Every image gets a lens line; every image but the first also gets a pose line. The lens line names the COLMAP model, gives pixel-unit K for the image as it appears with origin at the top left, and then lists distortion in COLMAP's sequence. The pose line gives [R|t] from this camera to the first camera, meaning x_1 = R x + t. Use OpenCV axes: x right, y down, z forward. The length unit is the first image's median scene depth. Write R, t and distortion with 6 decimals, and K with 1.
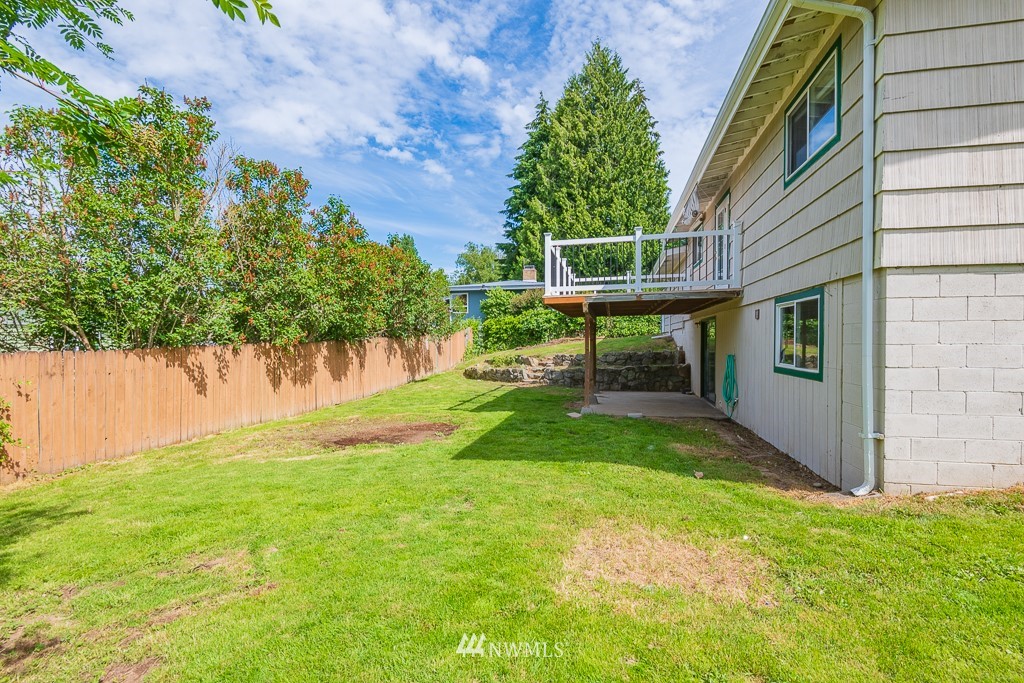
lens RADIAL K [[469.4, 0, 510.4], [0, 469.4, 345.5], [0, 0, 1]] dist [0.017651, -0.009525]
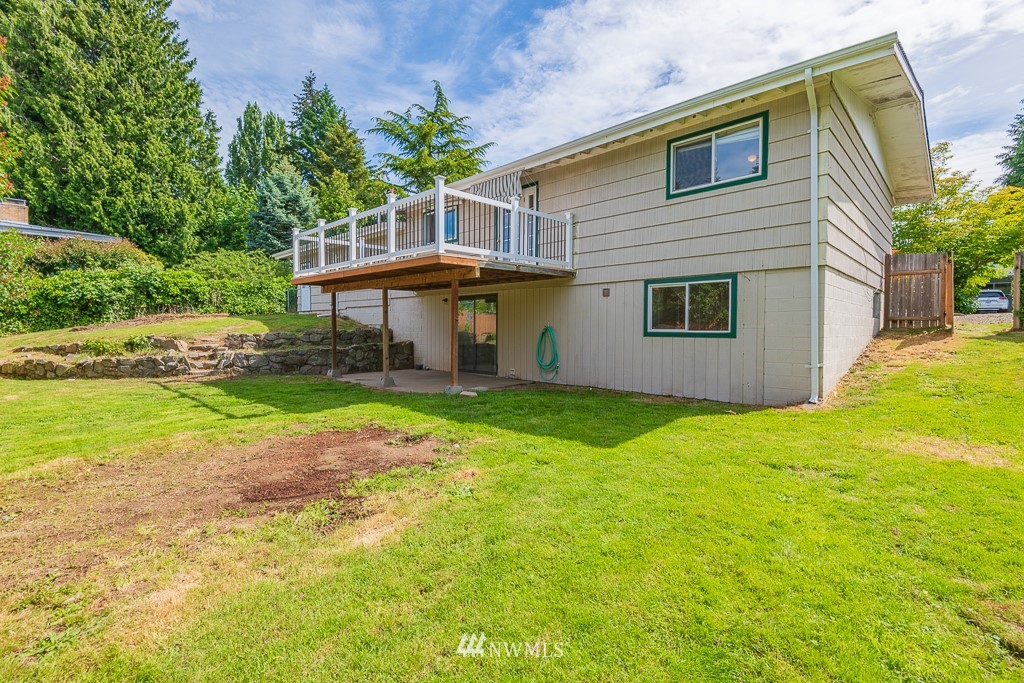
lens RADIAL K [[469.4, 0, 509.7], [0, 469.4, 332.1], [0, 0, 1]] dist [0.017651, -0.009525]
pose [[0.546388, -0.001735, 0.837530, -0.283239], [0.001220, 0.999998, 0.001276, 0.016147], [-0.837531, 0.000325, 0.546390, 0.232457]]
